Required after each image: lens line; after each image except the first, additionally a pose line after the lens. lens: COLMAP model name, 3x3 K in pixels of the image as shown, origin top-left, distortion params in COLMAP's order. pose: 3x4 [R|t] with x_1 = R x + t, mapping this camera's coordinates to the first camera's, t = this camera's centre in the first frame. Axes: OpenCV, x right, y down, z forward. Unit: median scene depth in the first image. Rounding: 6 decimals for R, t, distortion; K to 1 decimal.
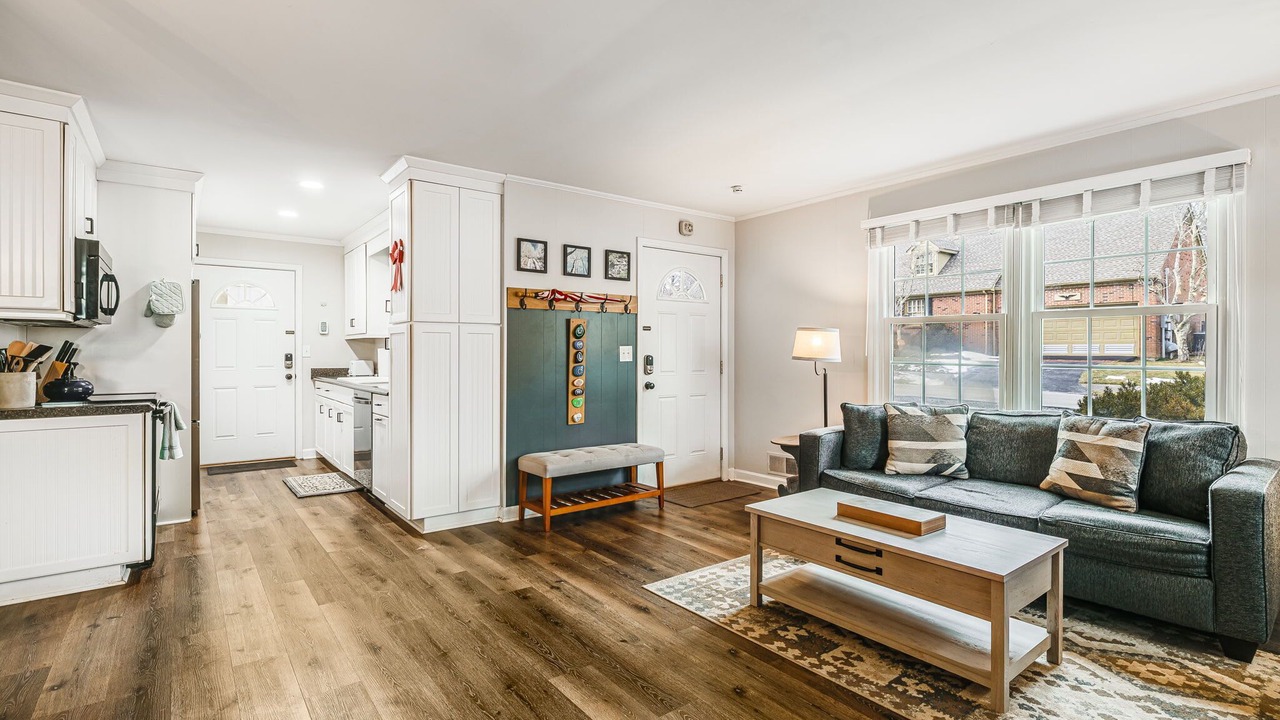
lens RADIAL K [[605.9, 0, 640.9], [0, 605.9, 352.1], [0, 0, 1]] dist [0.001120, 0.000316]
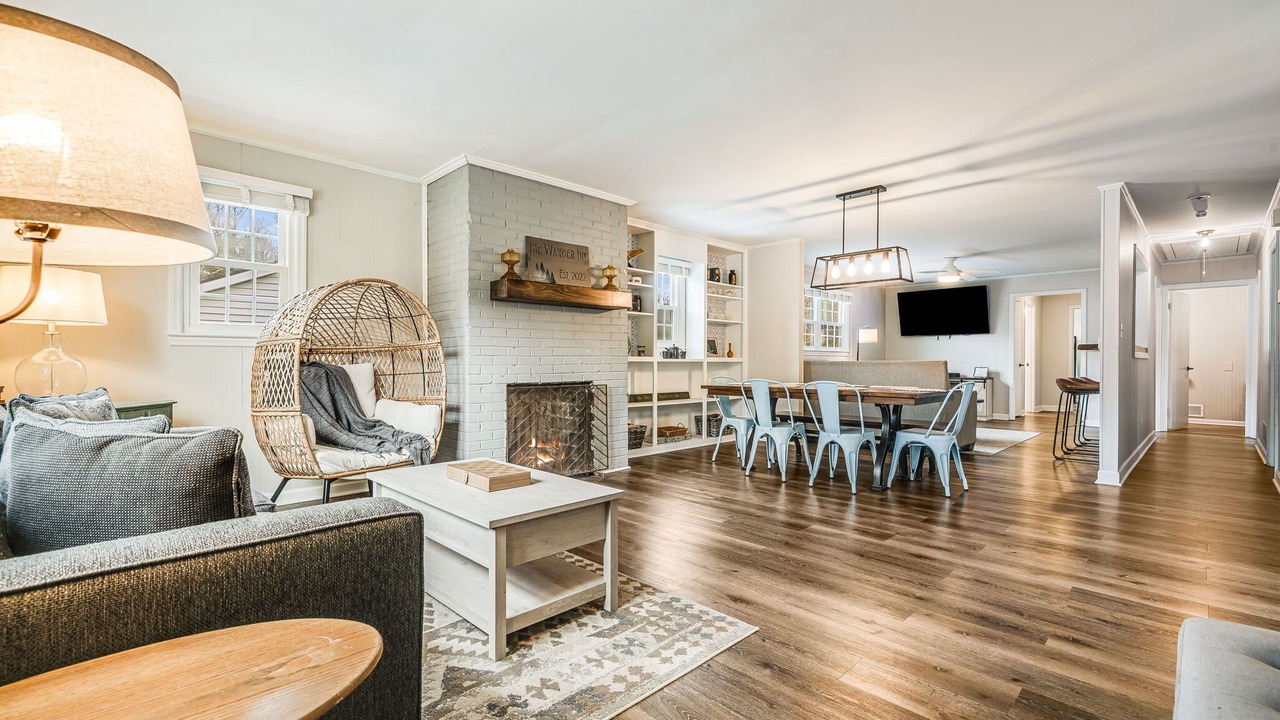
lens RADIAL K [[551.7, 0, 637.2], [0, 551.7, 364.8], [0, 0, 1]] dist [0.003227, 0.000180]
pose [[-0.993454, -0.003215, -0.114185, 0.232248], [-0.003839, 0.999979, 0.005249, 0.067255], [0.114165, 0.005653, -0.993446, 1.692691]]
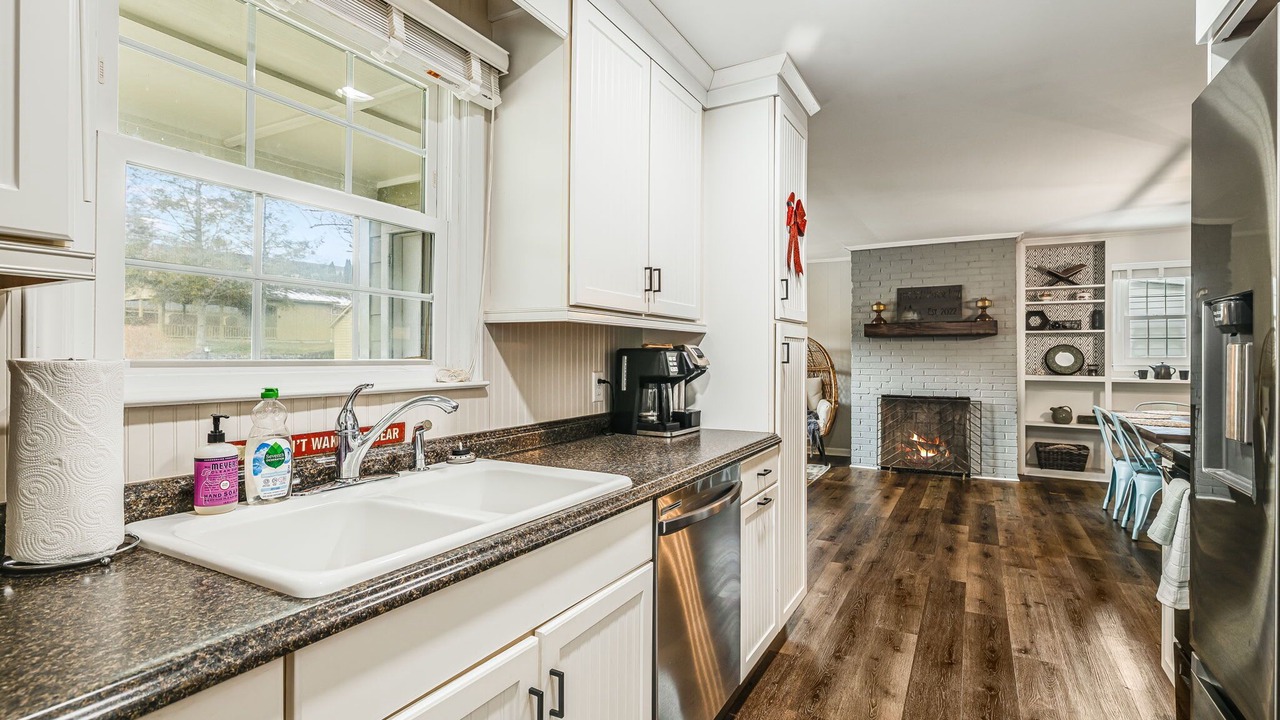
lens RADIAL K [[605.9, 0, 636.3], [0, 605.9, 359.5], [0, 0, 1]] dist [0.001120, 0.000316]
pose [[-0.396507, -0.008000, 0.917997, -1.288363], [-0.002684, 0.999968, 0.007555, -0.019637], [-0.918028, 0.000531, -0.396515, 1.953898]]
